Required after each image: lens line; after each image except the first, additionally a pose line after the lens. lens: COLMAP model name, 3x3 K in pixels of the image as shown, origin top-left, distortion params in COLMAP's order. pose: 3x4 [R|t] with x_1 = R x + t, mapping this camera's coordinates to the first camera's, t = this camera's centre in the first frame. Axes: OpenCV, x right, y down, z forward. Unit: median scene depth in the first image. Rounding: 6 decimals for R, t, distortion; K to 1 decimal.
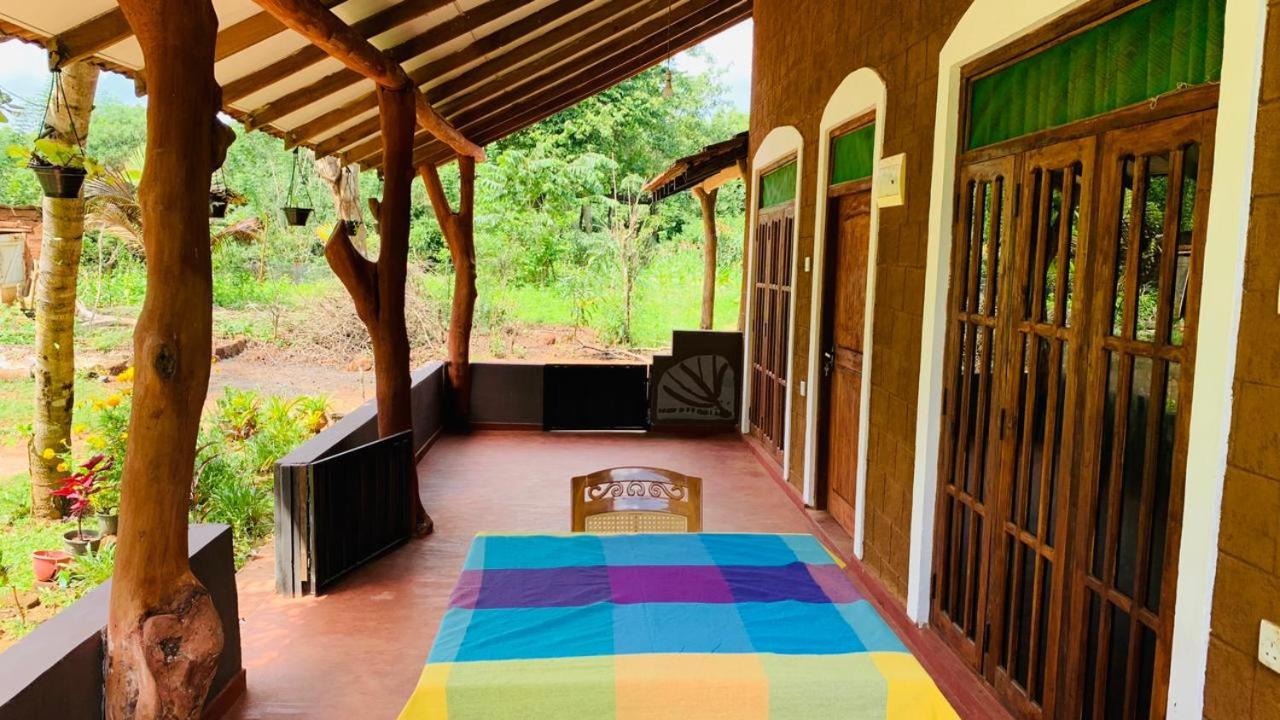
lens RADIAL K [[977.4, 0, 638.8], [0, 977.4, 347.2], [0, 0, 1]] dist [0.073804, -0.112872]
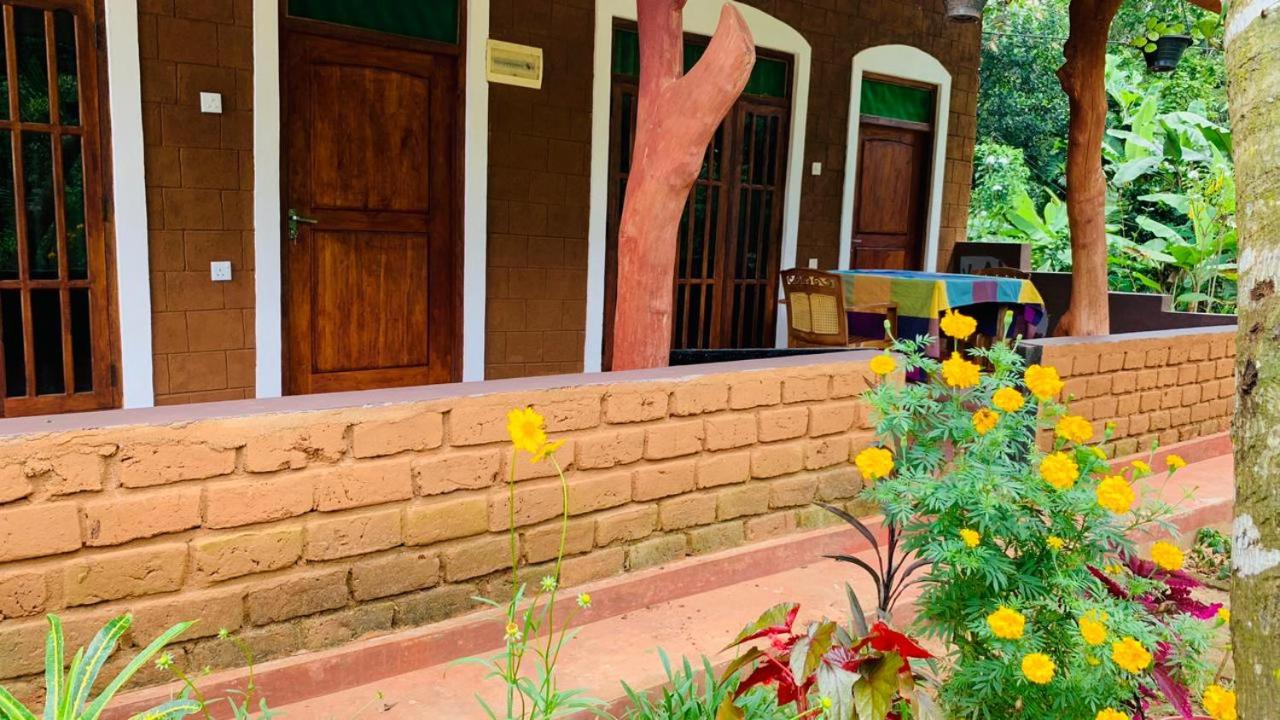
lens RADIAL K [[977.9, 0, 645.3], [0, 977.9, 369.0], [0, 0, 1]] dist [0.068476, -0.135770]
pose [[-0.585603, -0.152820, 0.796062, -0.825079], [0.026426, 0.977947, 0.207177, -0.043068], [-0.810167, 0.142360, -0.568650, 1.526900]]
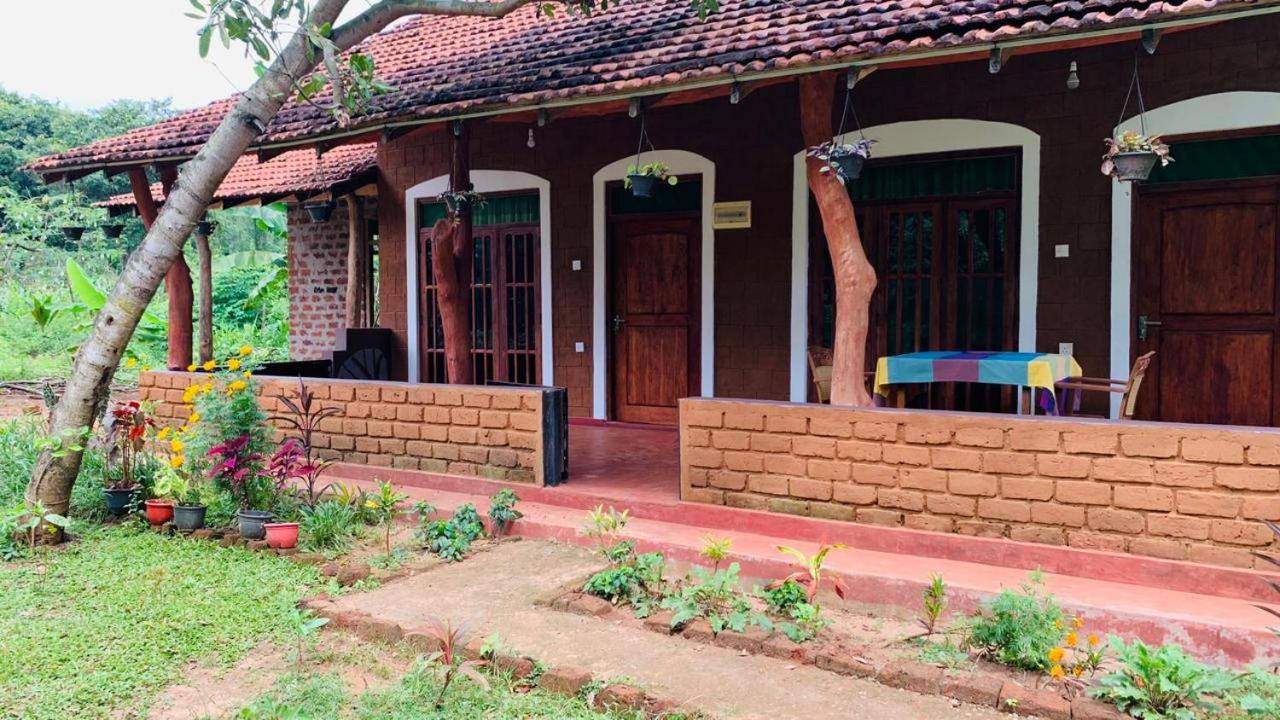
lens RADIAL K [[977.4, 0, 638.8], [0, 977.4, 347.2], [0, 0, 1]] dist [0.073804, -0.112872]
pose [[0.562864, -0.049351, 0.825075, -1.312684], [0.087356, 0.996177, -0.000009, 0.063634], [-0.821921, 0.072081, 0.565023, 0.106535]]
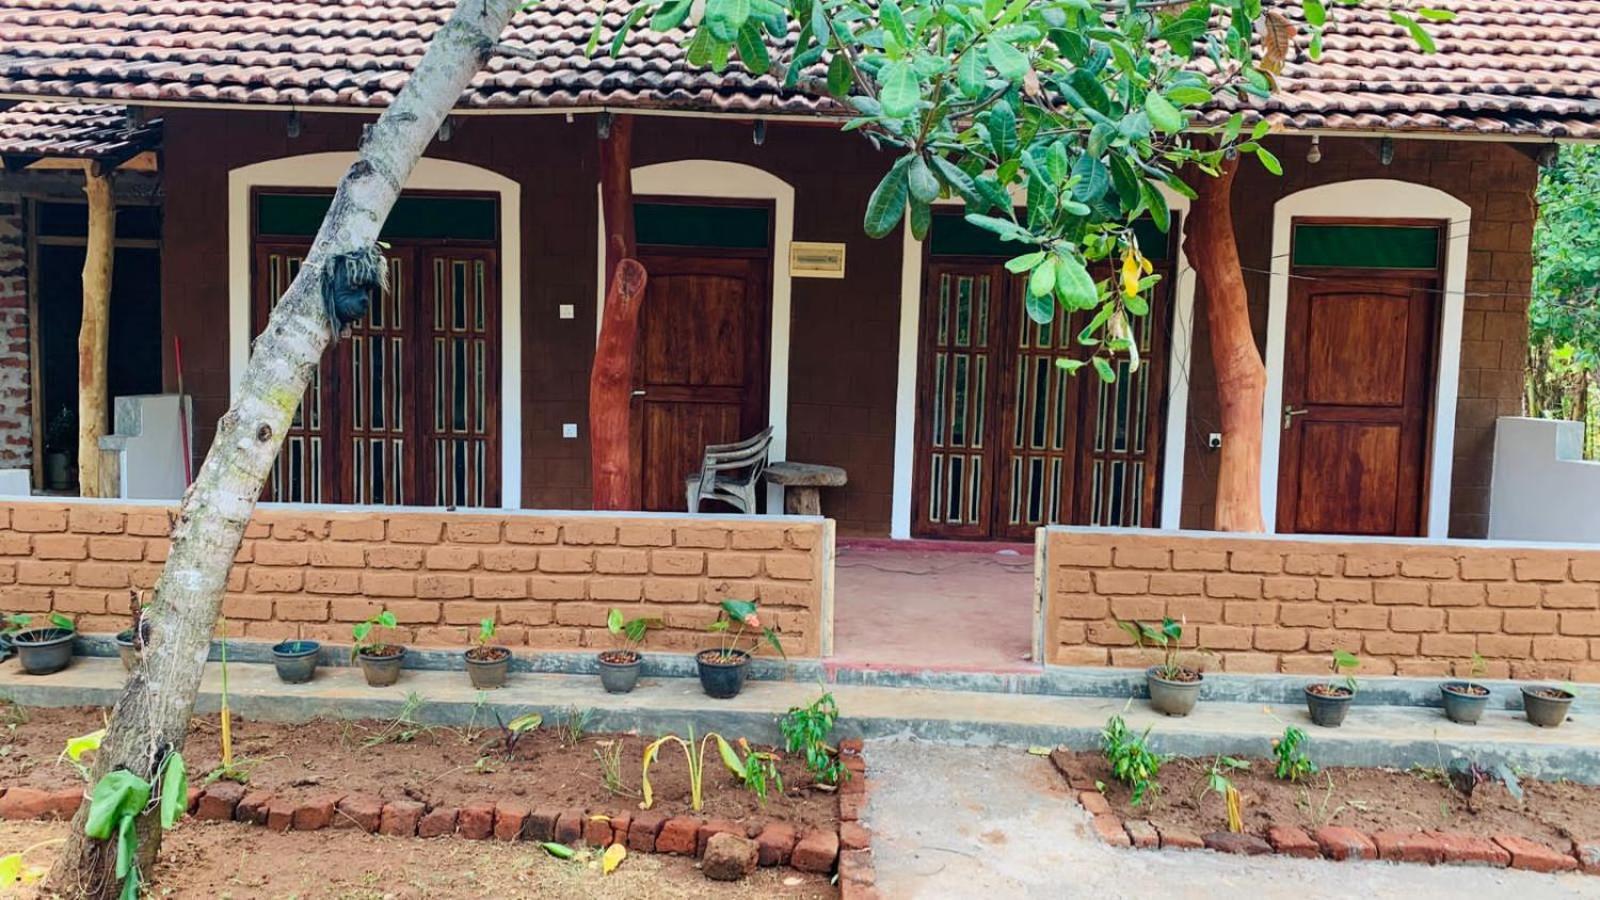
lens RADIAL K [[1213.3, 0, 795.3], [0, 1213.3, 442.0], [0, 0, 1]] dist [0.072480, -0.120261]
pose [[0.058204, -0.096884, 0.993592, -1.426221], [0.063454, 0.993626, 0.093170, -0.067527], [-0.996286, 0.057624, 0.063981, 0.882839]]
